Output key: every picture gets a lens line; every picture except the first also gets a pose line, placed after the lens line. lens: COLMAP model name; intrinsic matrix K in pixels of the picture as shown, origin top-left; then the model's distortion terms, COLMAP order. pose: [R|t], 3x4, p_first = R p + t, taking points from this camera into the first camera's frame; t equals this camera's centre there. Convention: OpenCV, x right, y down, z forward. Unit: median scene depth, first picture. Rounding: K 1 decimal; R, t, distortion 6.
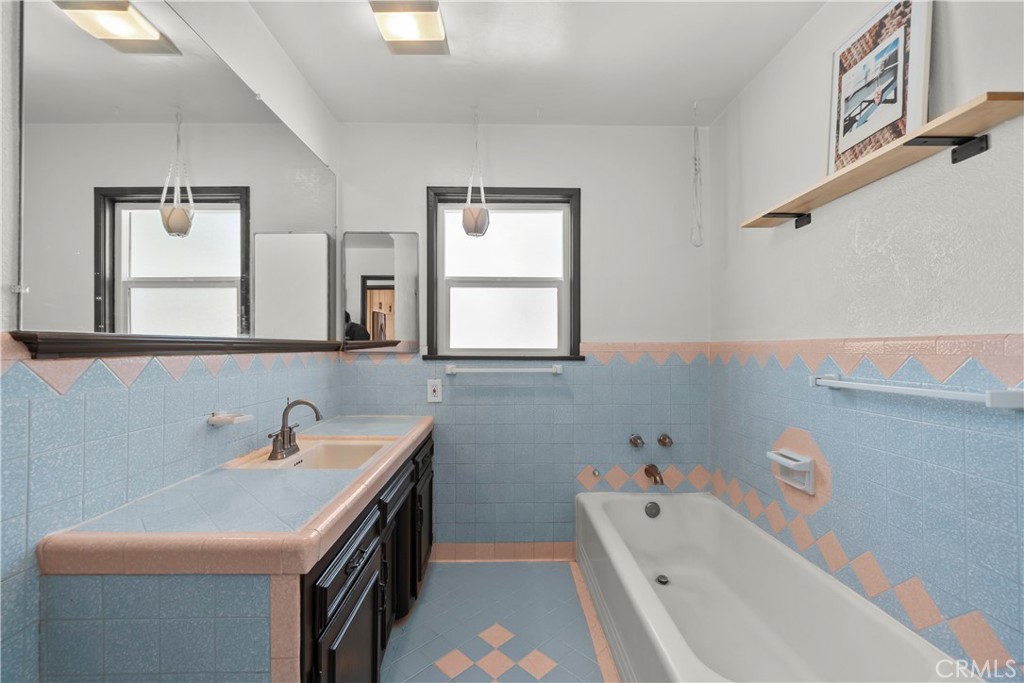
lens RADIAL K [[415.8, 0, 513.5], [0, 415.8, 344.1], [0, 0, 1]] dist [0.000128, 0.000129]
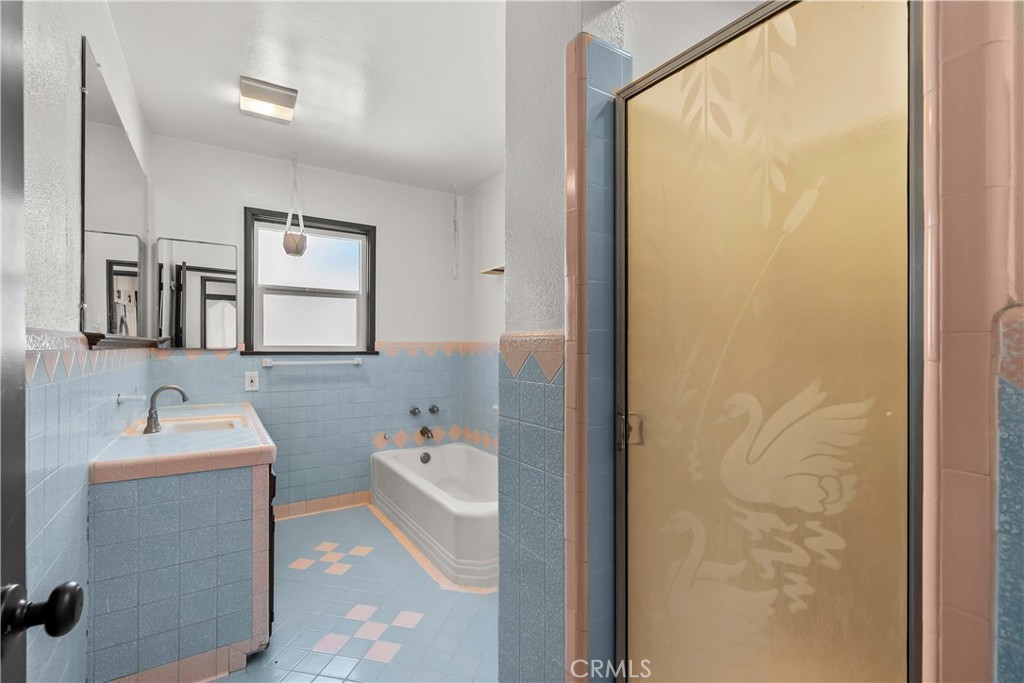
lens RADIAL K [[444.8, 0, 505.9], [0, 444.8, 340.7], [0, 0, 1]] dist [-0.000897, 0.000110]
pose [[0.852394, 0.008156, 0.522836, -0.234127], [-0.006446, 0.999966, -0.005090, -0.000833], [-0.522860, 0.000968, 0.852418, -0.453311]]
